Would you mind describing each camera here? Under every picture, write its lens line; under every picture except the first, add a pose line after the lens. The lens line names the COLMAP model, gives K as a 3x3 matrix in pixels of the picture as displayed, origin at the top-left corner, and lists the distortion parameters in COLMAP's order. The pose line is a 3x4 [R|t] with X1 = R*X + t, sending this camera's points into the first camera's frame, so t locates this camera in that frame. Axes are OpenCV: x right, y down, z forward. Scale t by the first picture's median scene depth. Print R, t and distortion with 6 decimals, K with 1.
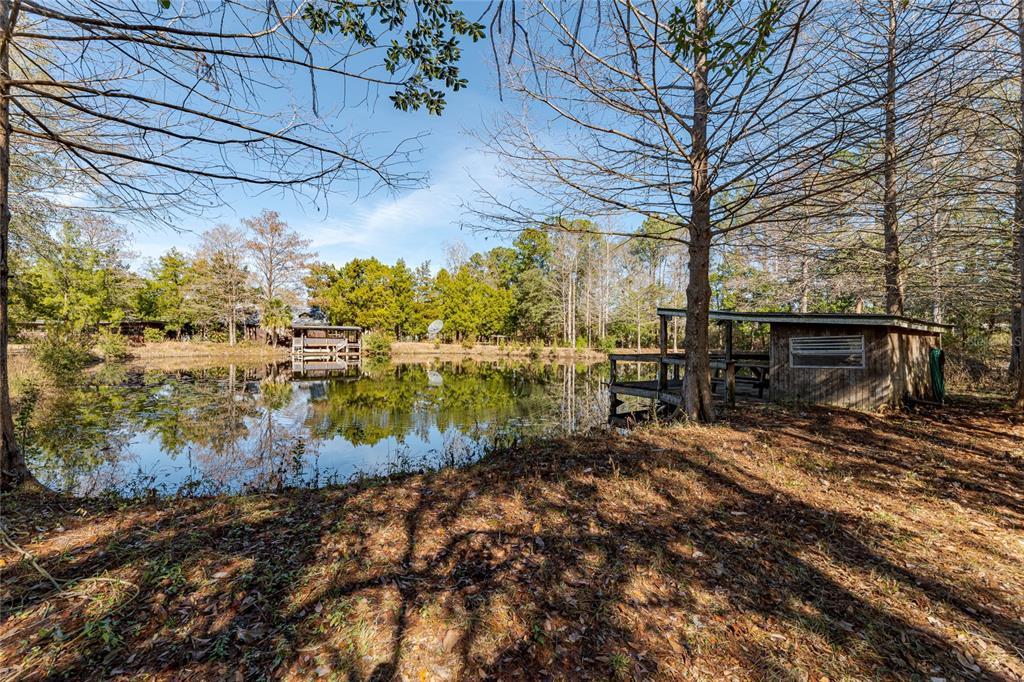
lens RADIAL K [[420.2, 0, 510.7], [0, 420.2, 339.9], [0, 0, 1]] dist [0.002434, -0.000422]
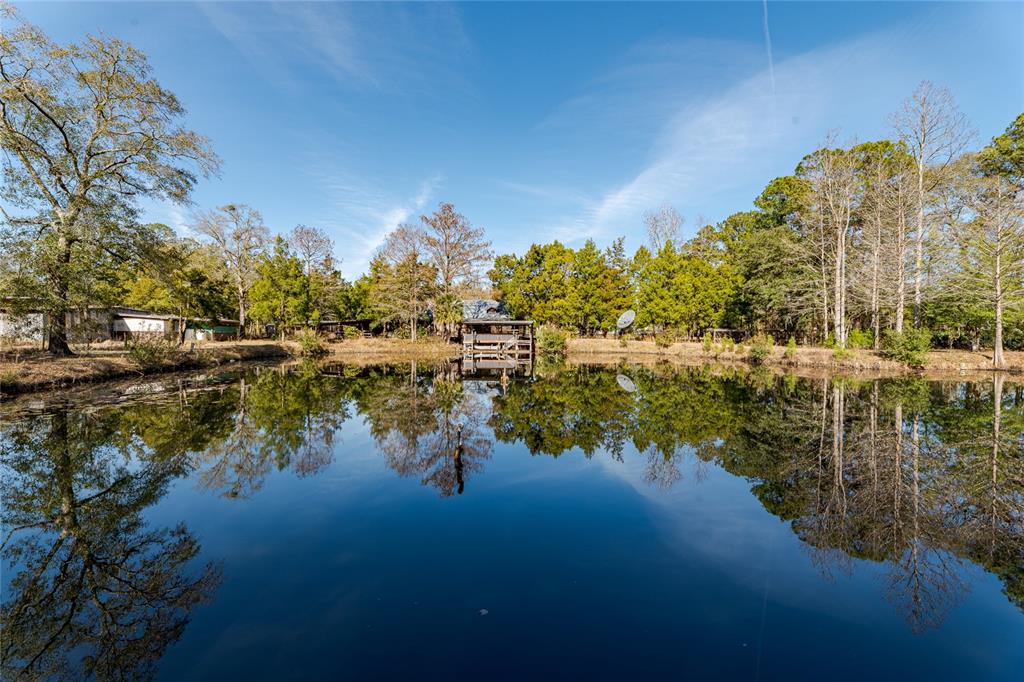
lens RADIAL K [[420.2, 0, 514.1], [0, 420.2, 339.2], [0, 0, 1]] dist [0.002434, -0.000422]
pose [[0.846880, 0.001031, -0.531784, 0.069119], [0.004842, 0.999942, 0.009651, -0.001800], [0.531762, -0.010748, 0.846825, 0.226117]]
